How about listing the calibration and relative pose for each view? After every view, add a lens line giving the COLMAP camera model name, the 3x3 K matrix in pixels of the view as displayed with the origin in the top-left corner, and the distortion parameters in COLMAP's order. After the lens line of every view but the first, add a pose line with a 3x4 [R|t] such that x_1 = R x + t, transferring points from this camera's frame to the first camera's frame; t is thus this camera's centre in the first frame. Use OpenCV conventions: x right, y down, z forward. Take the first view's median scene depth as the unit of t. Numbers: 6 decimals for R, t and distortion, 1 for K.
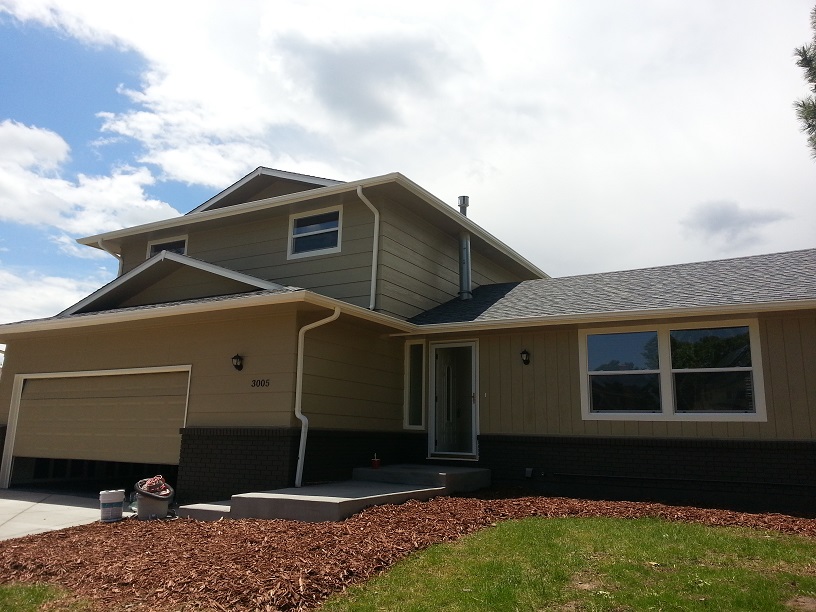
lens RADIAL K [[656.7, 0, 408.8], [0, 656.7, 300.5], [0, 0, 1]] dist [0.066699, -0.068689]
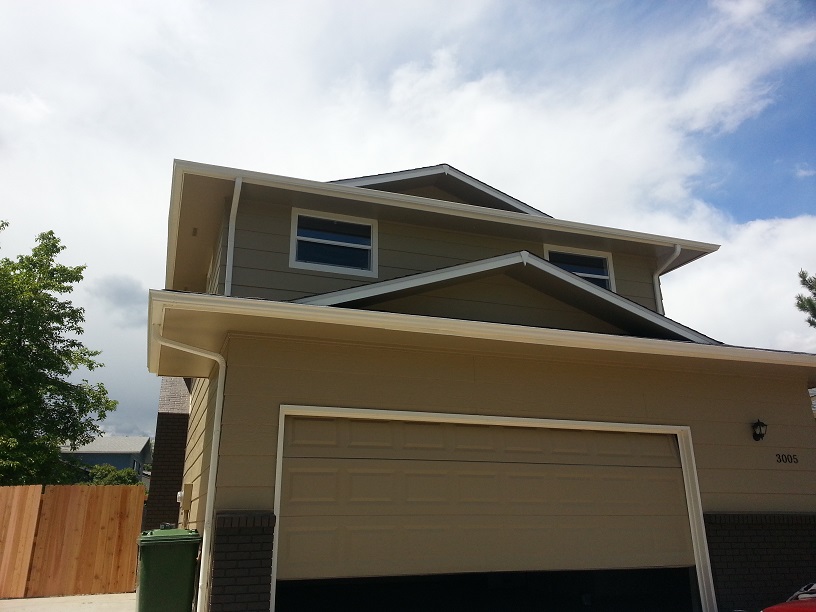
lens RADIAL K [[656.7, 0, 403.0], [0, 656.7, 291.6], [0, 0, 1]] dist [0.066699, -0.068689]
pose [[0.615507, 0.220618, 0.756624, -0.791287], [-0.139346, 0.975360, -0.171041, 0.085908], [-0.775715, -0.000156, 0.631083, 0.550906]]
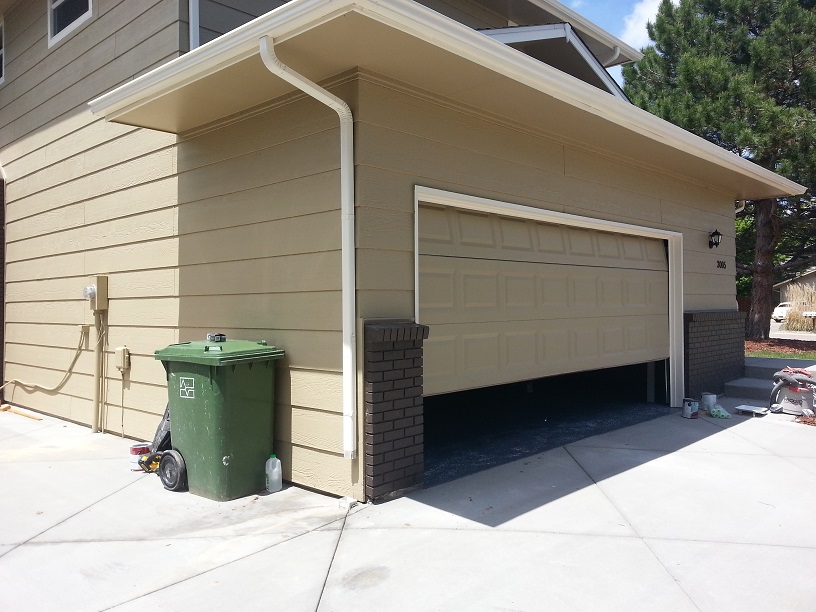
lens RADIAL K [[656.7, 0, 407.4], [0, 656.7, 301.8], [0, 0, 1]] dist [0.066699, -0.068689]
pose [[0.221791, -0.025584, 0.974759, -0.818416], [-0.181083, 0.981186, 0.066955, 0.148797], [-0.958132, -0.191362, 0.212985, 0.918414]]
